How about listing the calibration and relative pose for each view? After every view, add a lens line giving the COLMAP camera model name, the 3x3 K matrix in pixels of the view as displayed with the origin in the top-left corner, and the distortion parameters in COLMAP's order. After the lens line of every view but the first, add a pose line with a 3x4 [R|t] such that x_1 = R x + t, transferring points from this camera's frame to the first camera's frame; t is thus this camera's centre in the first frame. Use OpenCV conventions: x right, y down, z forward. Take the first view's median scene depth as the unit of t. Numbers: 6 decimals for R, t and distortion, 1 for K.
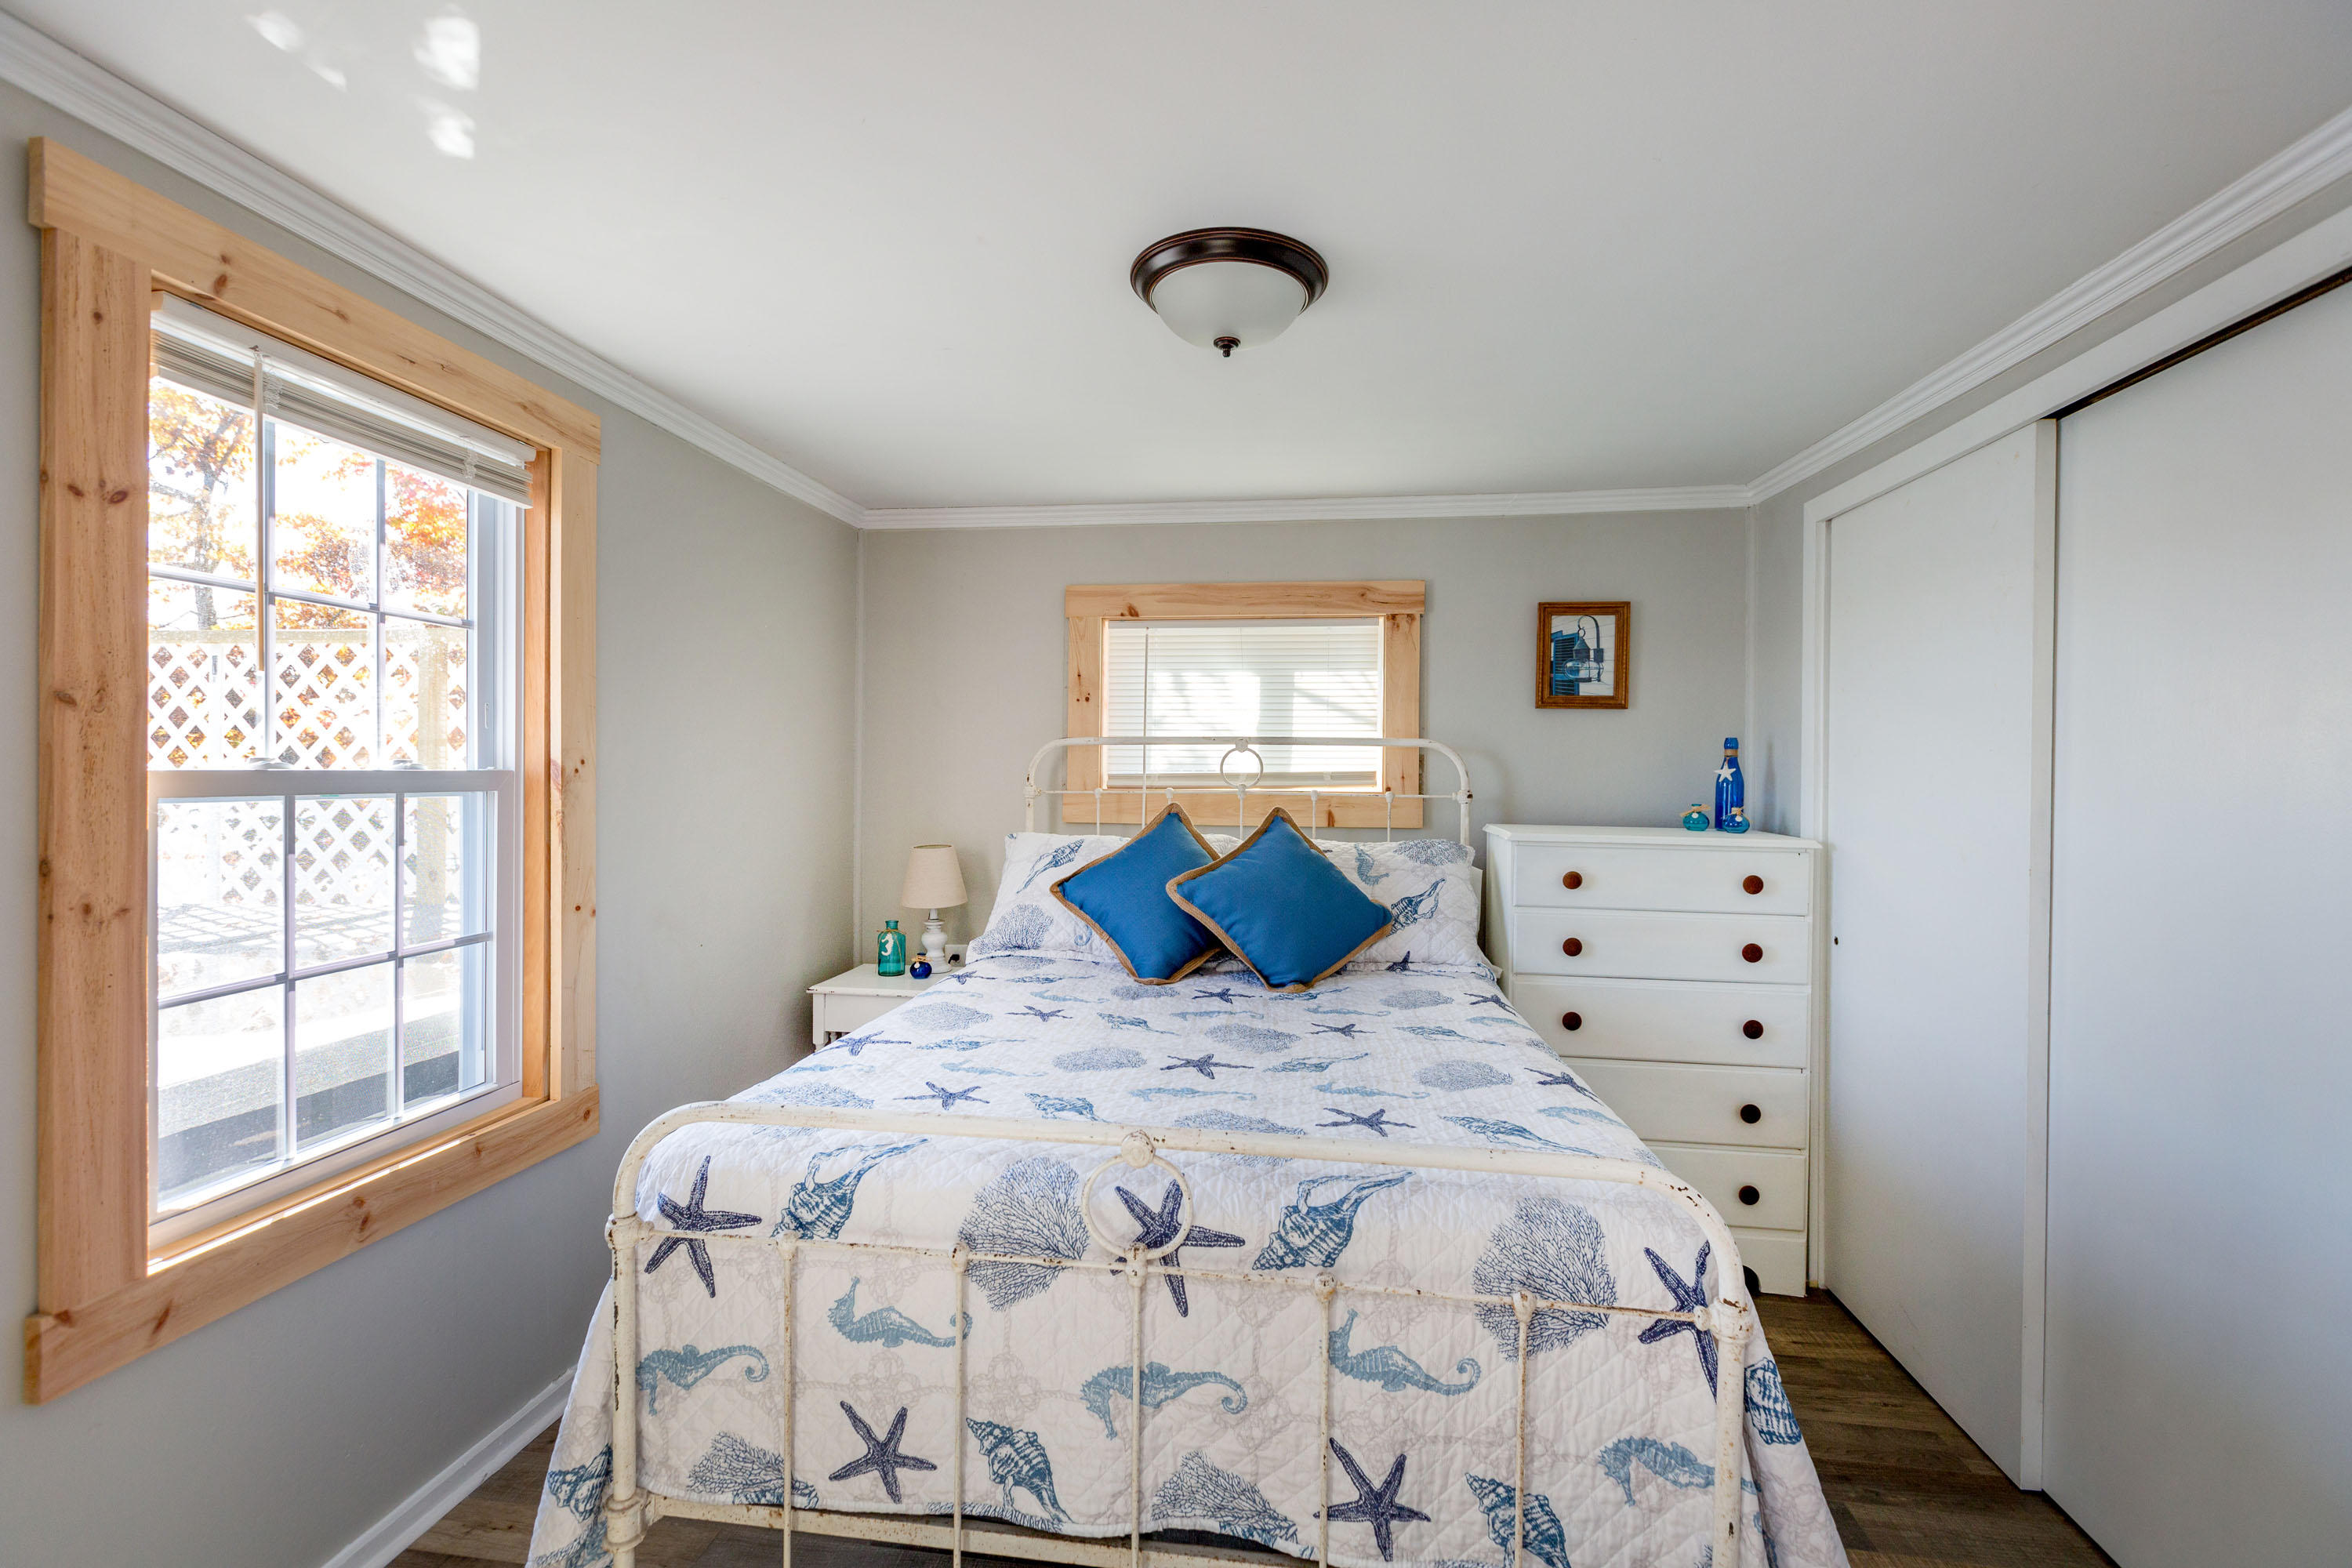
lens RADIAL K [[1056.1, 0, 1172.1], [0, 1056.1, 775.4], [0, 0, 1]] dist [-0.000422, 0.000099]
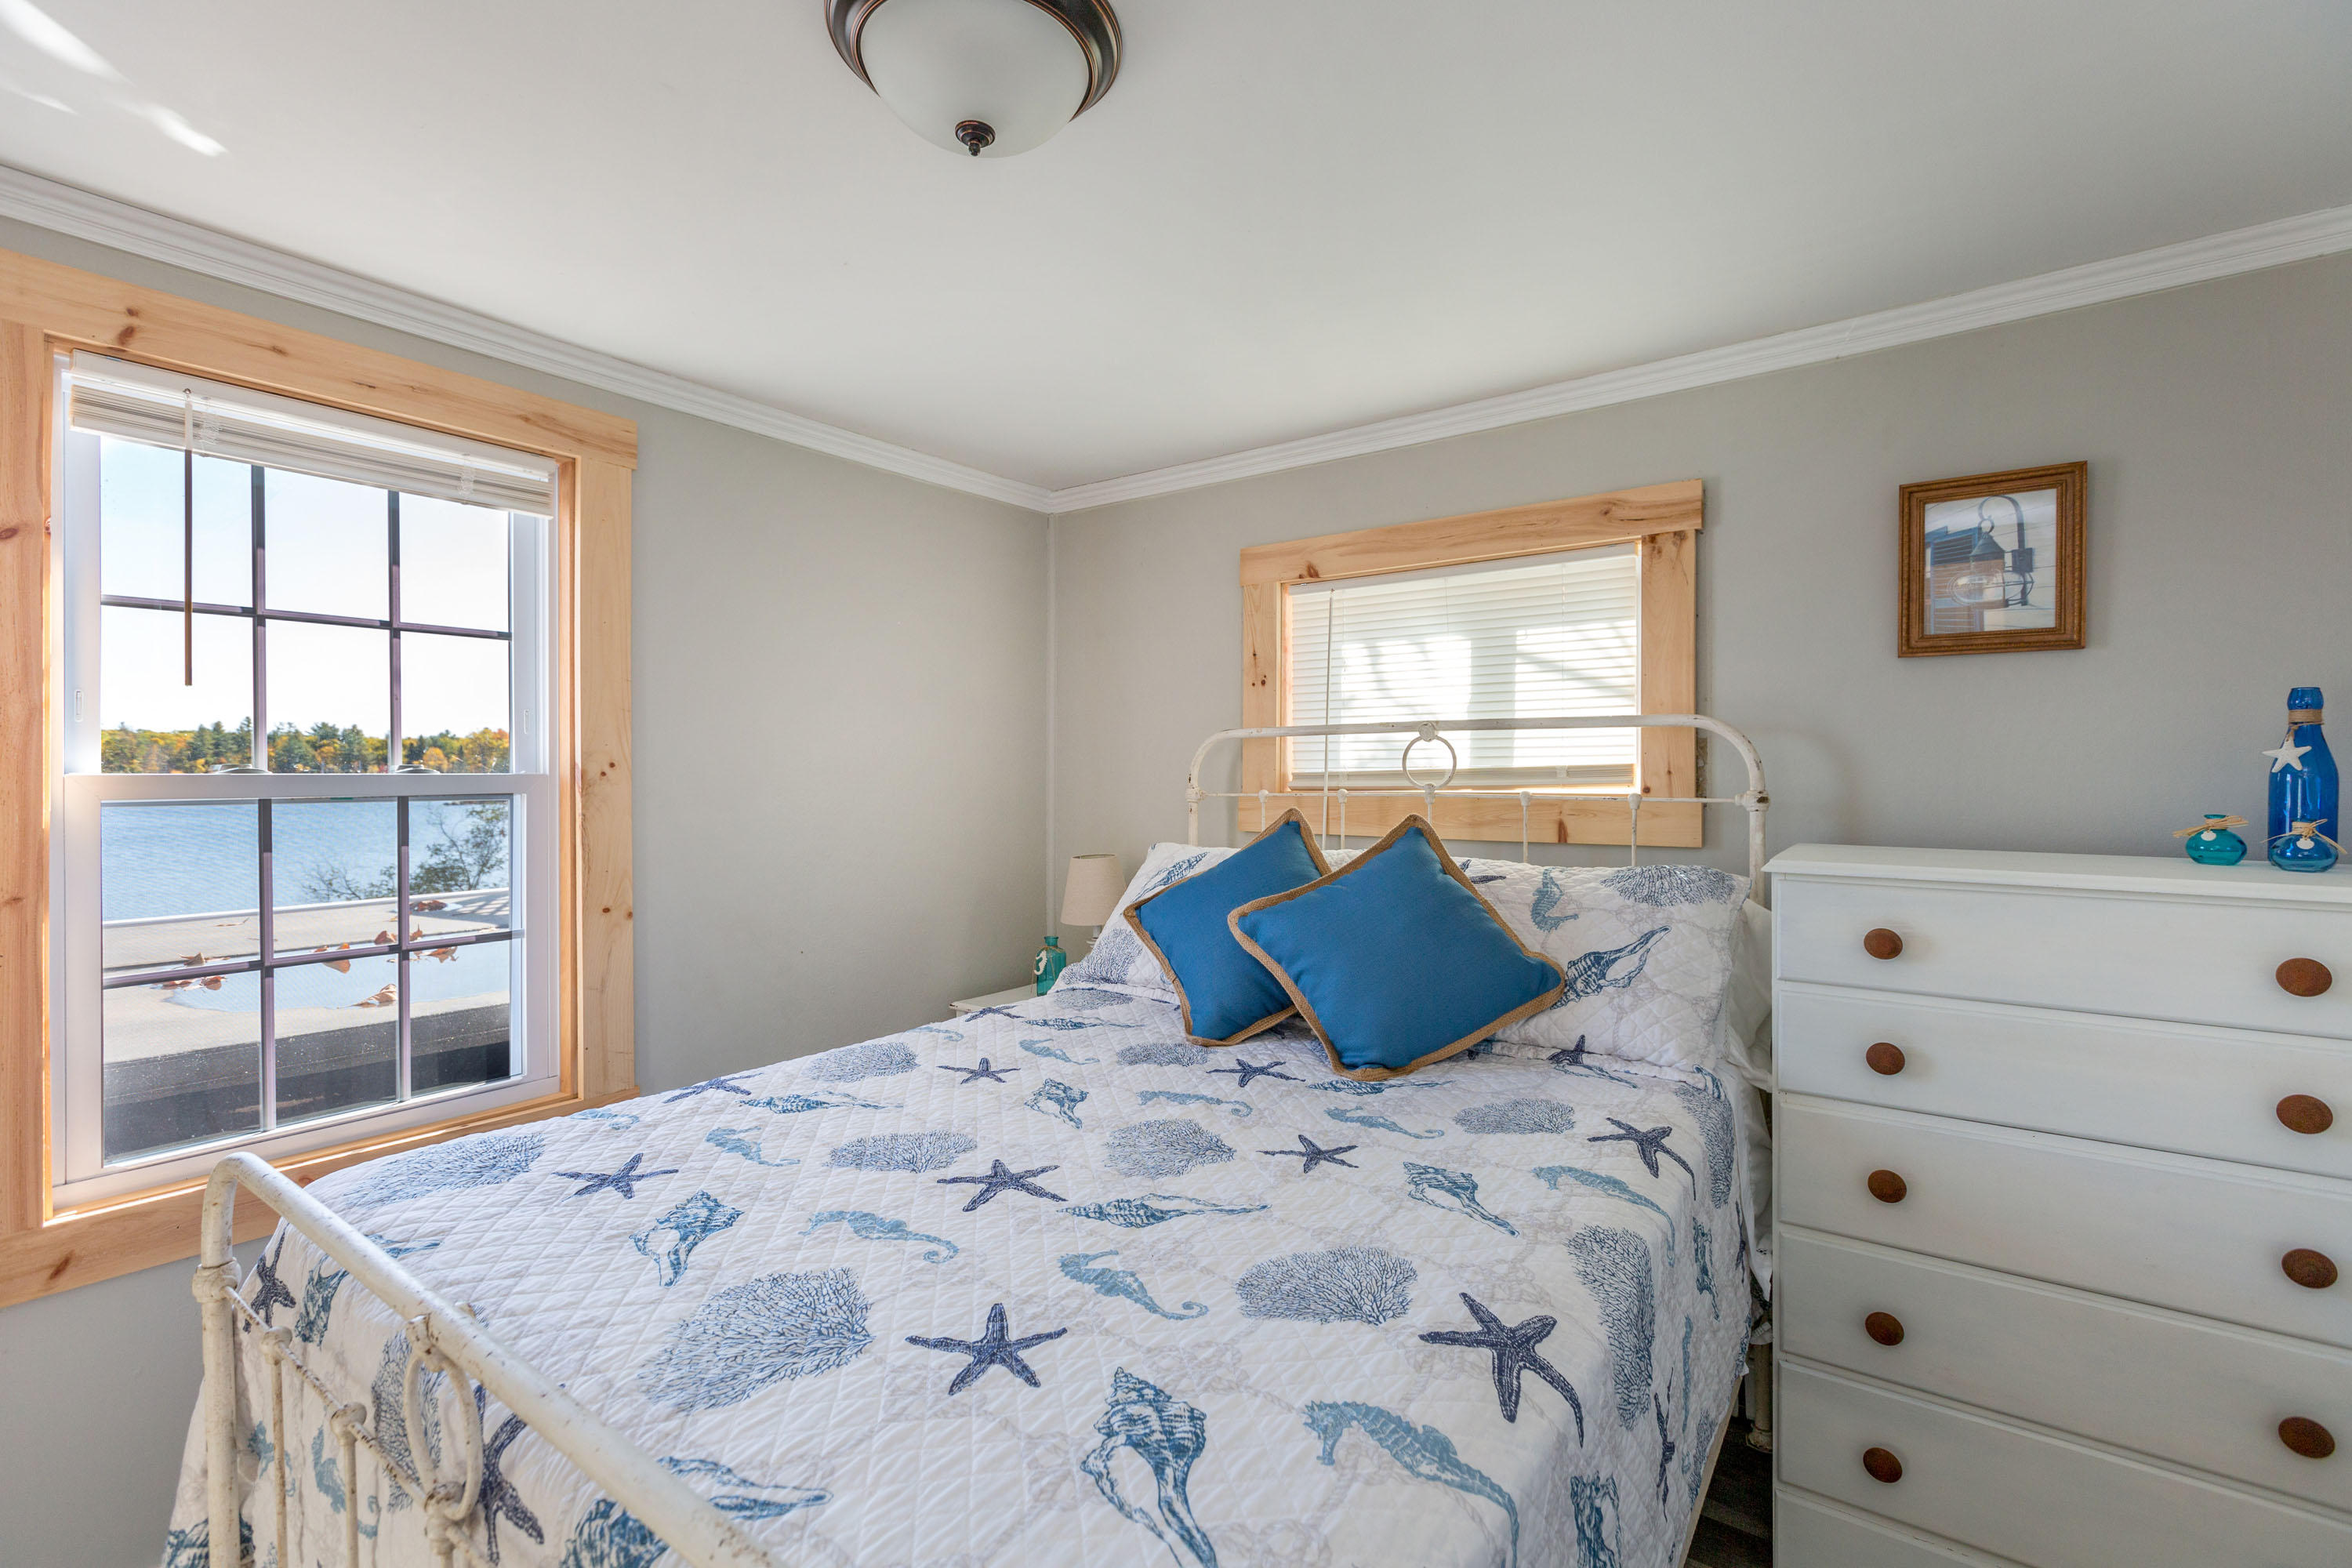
lens RADIAL K [[1053.8, 0, 1169.1], [0, 1053.8, 776.2], [0, 0, 1]] dist [0.002261, -0.000648]
pose [[0.877323, -0.010306, -0.479790, 0.305143], [0.008742, 0.999947, -0.005494, 0.006235], [0.479821, 0.000626, 0.877366, 0.291001]]
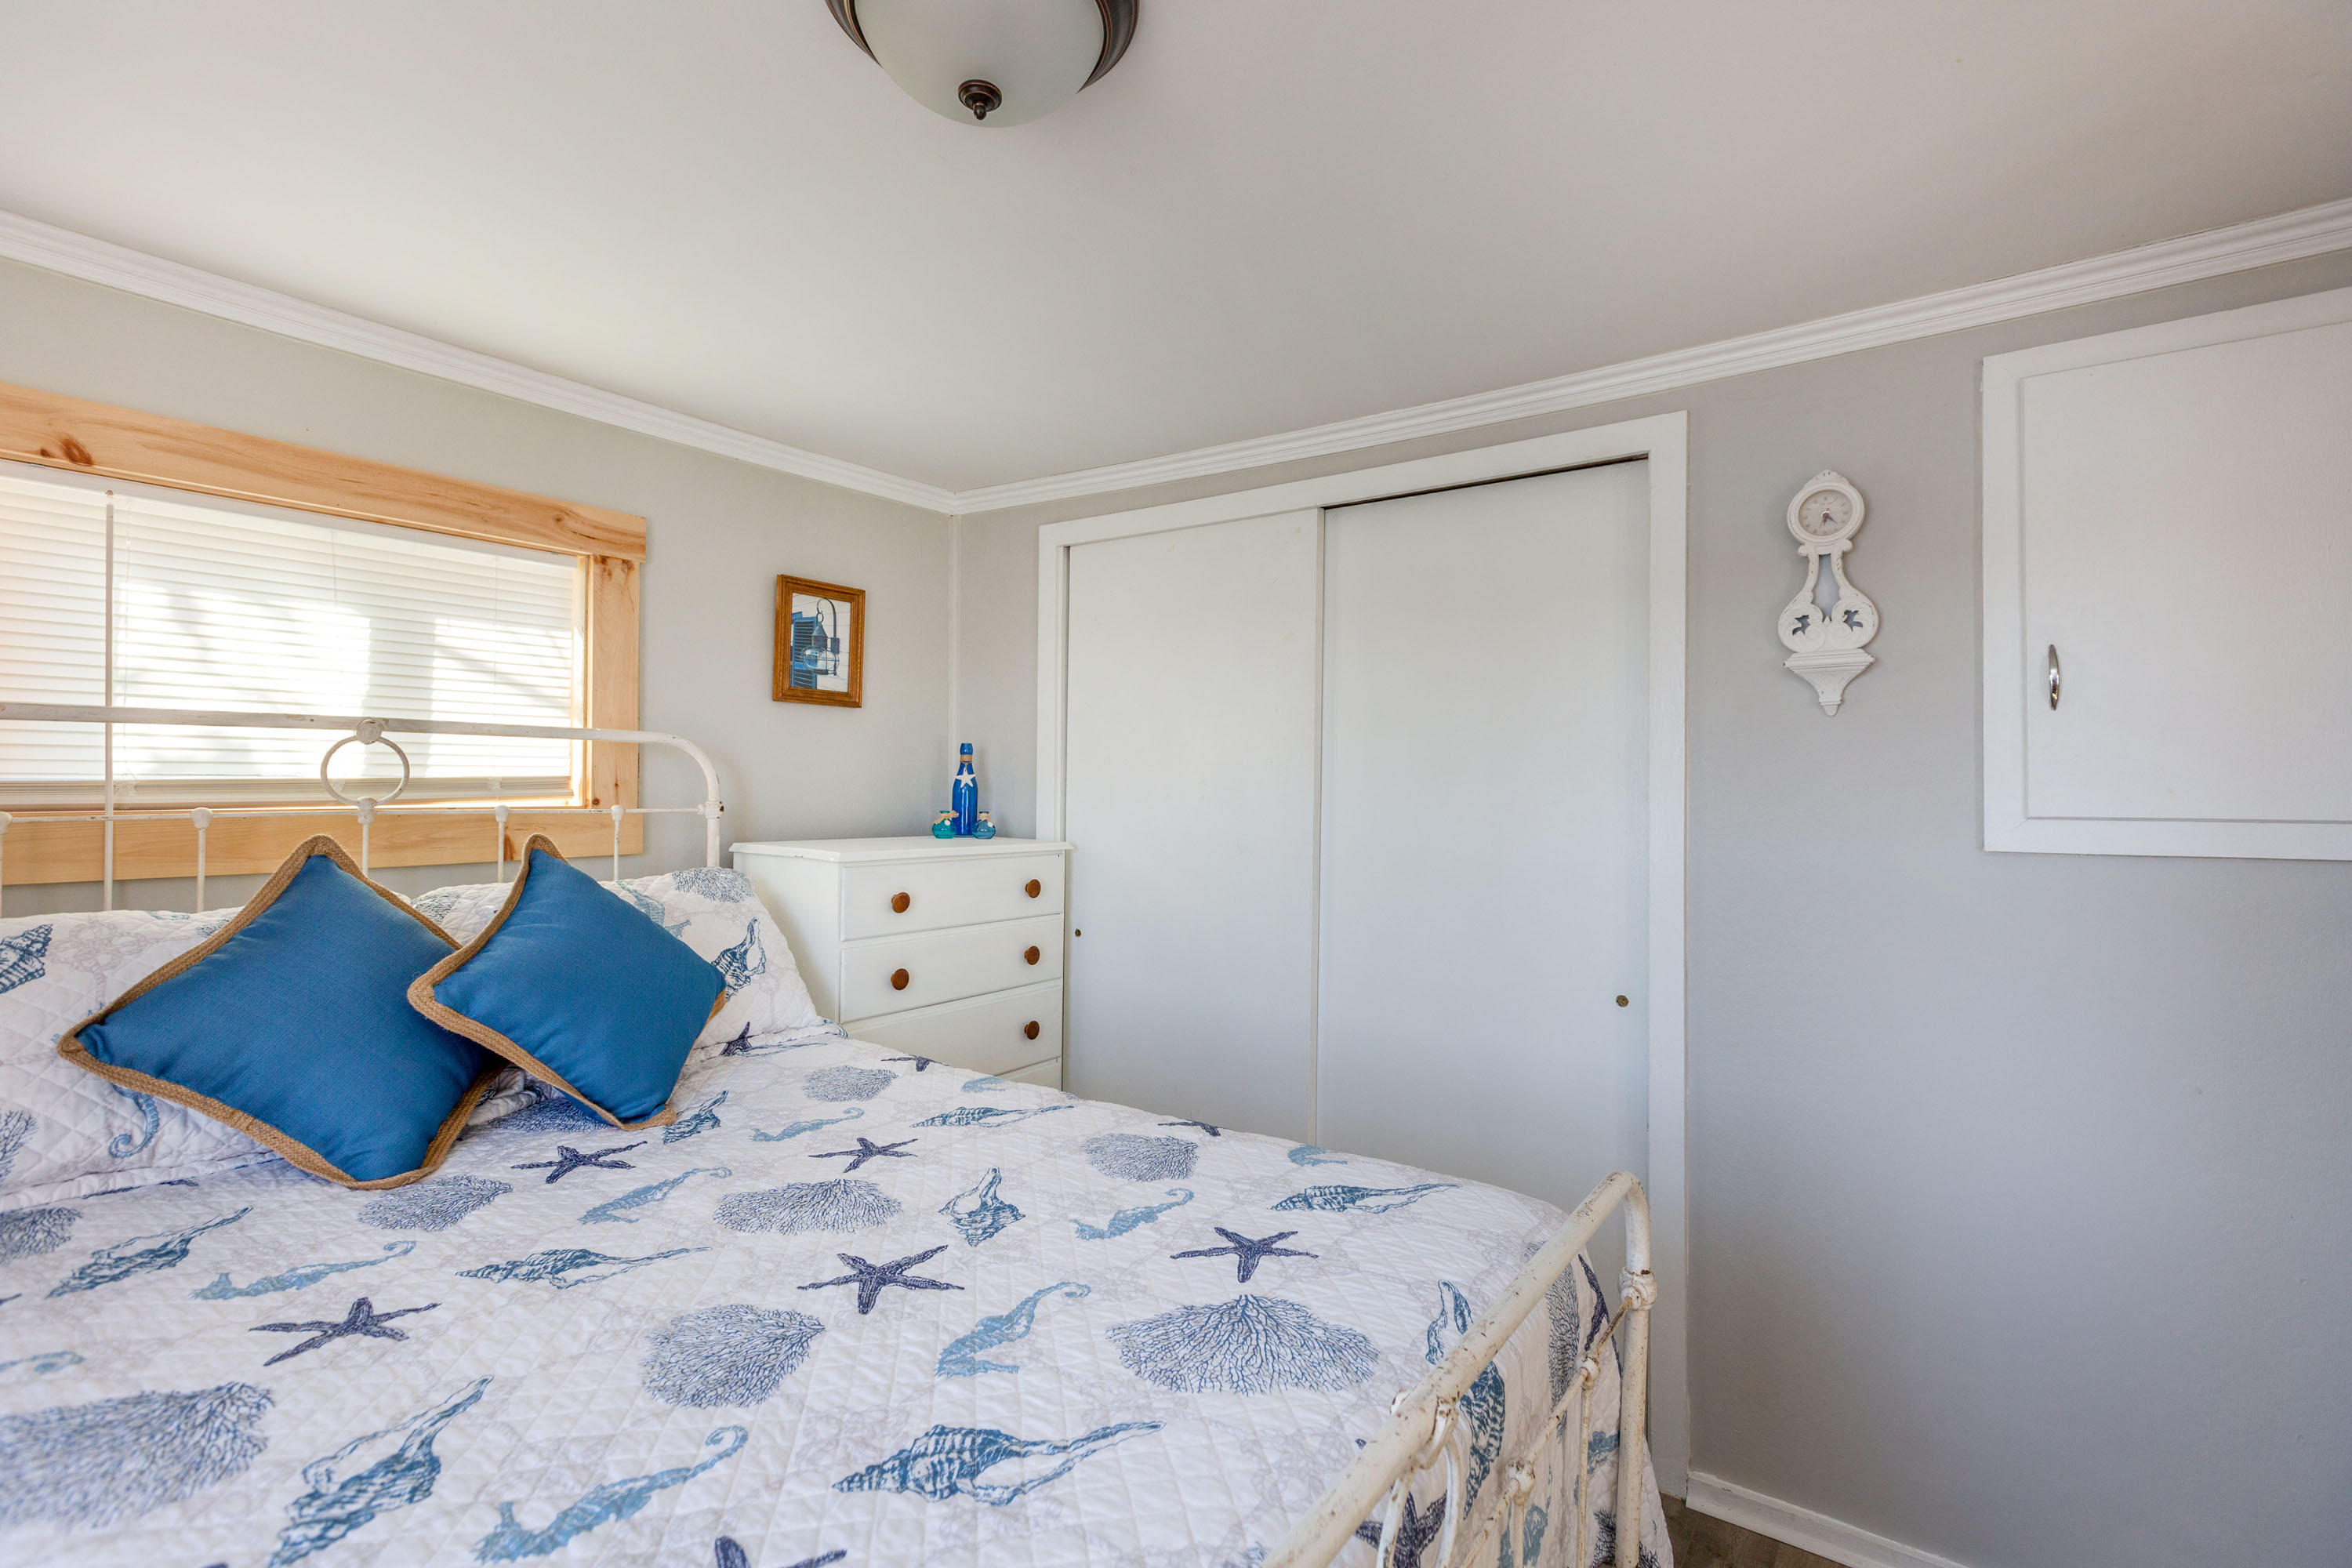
lens RADIAL K [[1056.1, 0, 1172.1], [0, 1056.1, 775.4], [0, 0, 1]] dist [-0.000422, 0.000099]
pose [[0.470000, 0.001381, 0.882665, -0.278515], [-0.001902, 0.999998, -0.000552, -0.005657], [-0.882664, -0.001420, 0.470002, 0.381892]]
